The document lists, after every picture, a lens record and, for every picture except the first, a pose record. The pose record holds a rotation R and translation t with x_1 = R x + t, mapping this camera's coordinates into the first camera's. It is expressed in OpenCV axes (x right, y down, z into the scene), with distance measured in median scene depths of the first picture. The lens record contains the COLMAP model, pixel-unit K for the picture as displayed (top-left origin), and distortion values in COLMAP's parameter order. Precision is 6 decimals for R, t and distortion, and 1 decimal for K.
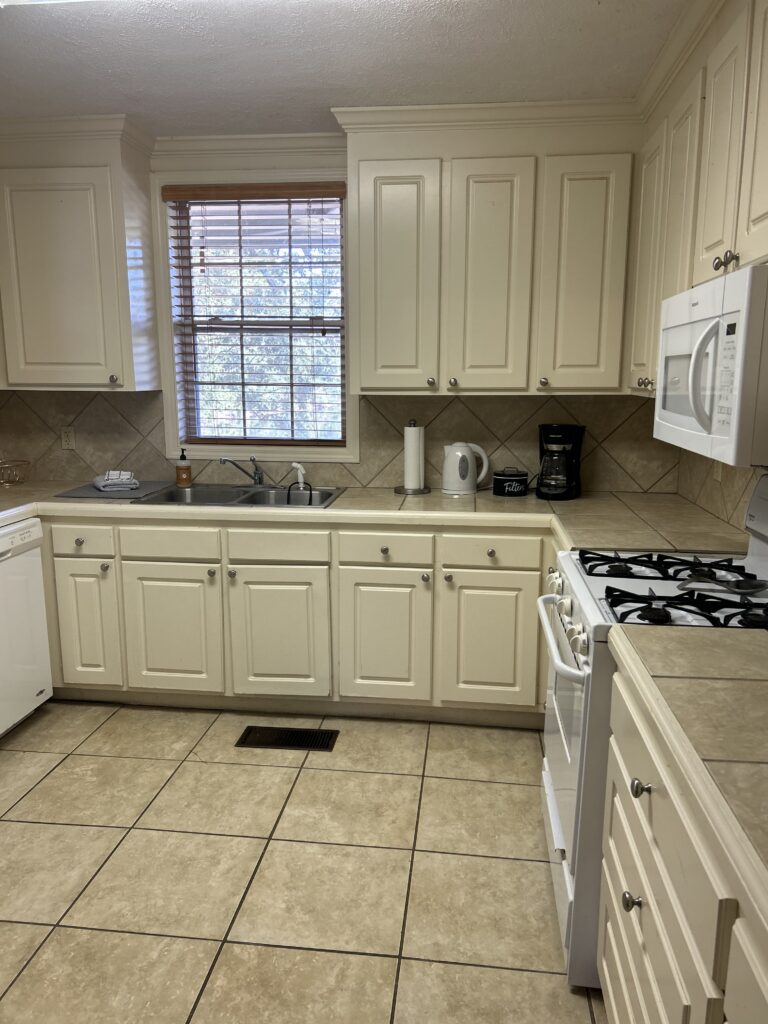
lens RADIAL K [[780.0, 0, 390.1], [0, 780.0, 510.7], [0, 0, 1]] dist [0.035498, -0.002966]
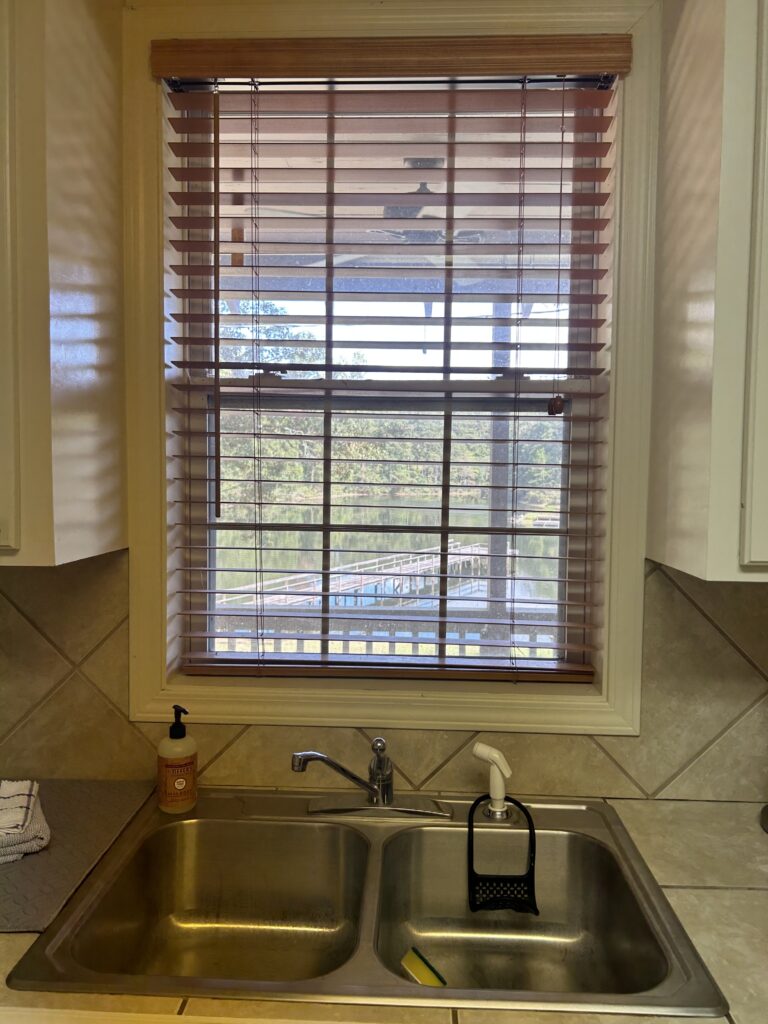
lens RADIAL K [[780.0, 0, 380.6], [0, 780.0, 512.5], [0, 0, 1]] dist [0.035498, -0.002966]
pose [[0.998966, 0.003403, 0.045328, -0.182097], [0.003291, 0.989162, -0.146790, -0.112483], [-0.045336, 0.146787, 0.988129, 0.602275]]
